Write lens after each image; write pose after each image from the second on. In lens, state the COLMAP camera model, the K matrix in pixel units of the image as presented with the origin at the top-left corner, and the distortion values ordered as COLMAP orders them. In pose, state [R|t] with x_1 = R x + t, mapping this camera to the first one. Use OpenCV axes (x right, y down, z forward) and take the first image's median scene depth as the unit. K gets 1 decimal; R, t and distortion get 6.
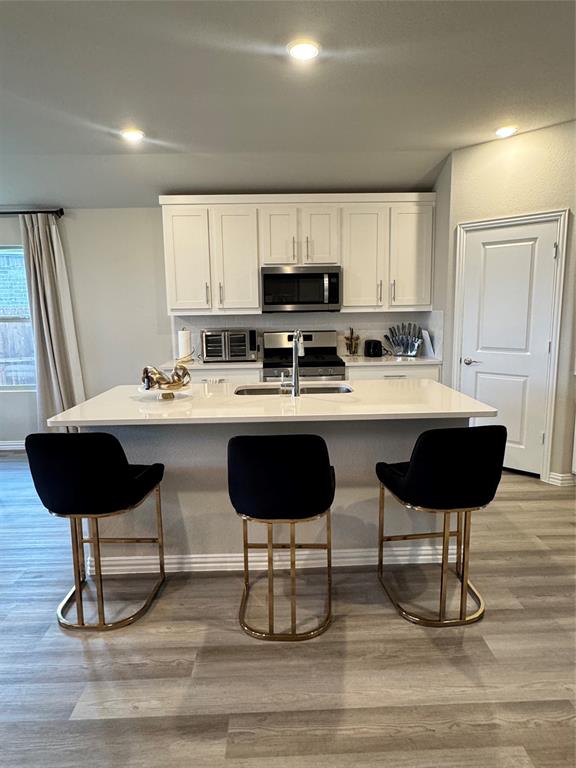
lens RADIAL K [[479.1, 0, 292.5], [0, 479.1, 383.0], [0, 0, 1]] dist [-0.006099, 0.005879]
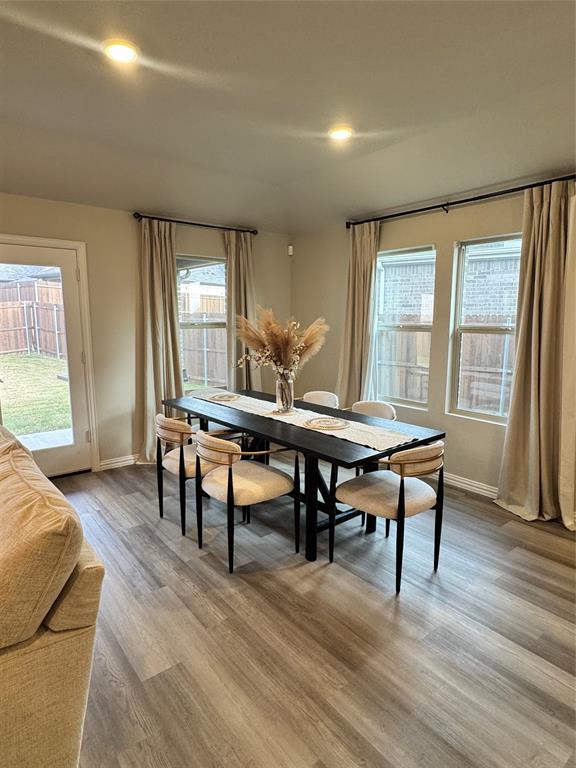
lens RADIAL K [[441.9, 0, 290.7], [0, 441.9, 383.5], [0, 0, 1]] dist [-0.000546, -0.001512]
pose [[0.604479, 0.137441, -0.784675, -0.257152], [-0.135774, 0.988367, 0.068525, -0.065736], [0.784965, 0.065117, 0.616109, 0.379589]]
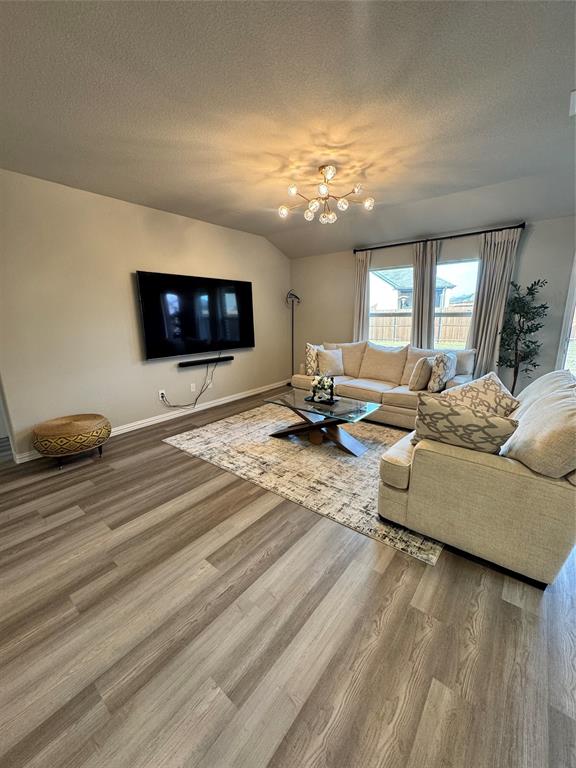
lens RADIAL K [[305.9, 0, 289.4], [0, 305.9, 383.2], [0, 0, 1]] dist [-0.002034, 0.000252]
pose [[-0.651327, 0.192230, -0.734044, -0.106883], [-0.092937, 0.939886, 0.328600, -0.054450], [0.753084, 0.282246, -0.594308, 0.380057]]
